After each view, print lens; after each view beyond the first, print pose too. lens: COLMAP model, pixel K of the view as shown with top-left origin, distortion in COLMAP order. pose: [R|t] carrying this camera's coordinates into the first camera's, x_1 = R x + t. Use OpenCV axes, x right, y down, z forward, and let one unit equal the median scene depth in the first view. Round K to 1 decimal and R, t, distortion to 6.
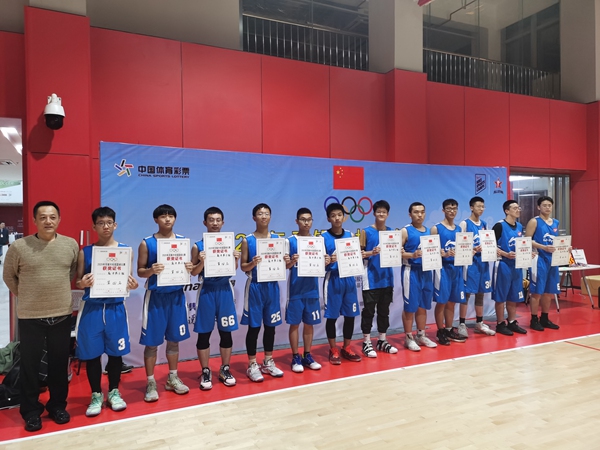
lens RADIAL K [[472.9, 0, 299.5], [0, 472.9, 206.6], [0, 0, 1]] dist [0.072959, -0.004481]
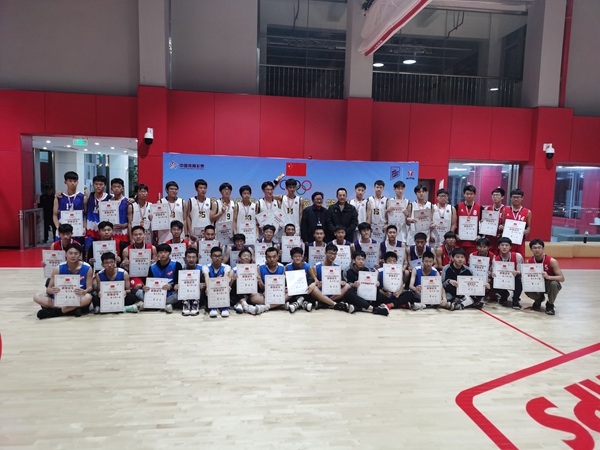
lens RADIAL K [[460.3, 0, 300.0], [0, 460.3, 225.0], [0, 0, 1]] dist [0.077327, -0.006094]
pose [[0.950401, 0.061488, -0.304889, 0.651420], [-0.025873, 0.992496, 0.119509, -0.059515], [0.309950, -0.105693, 0.944860, -0.652071]]
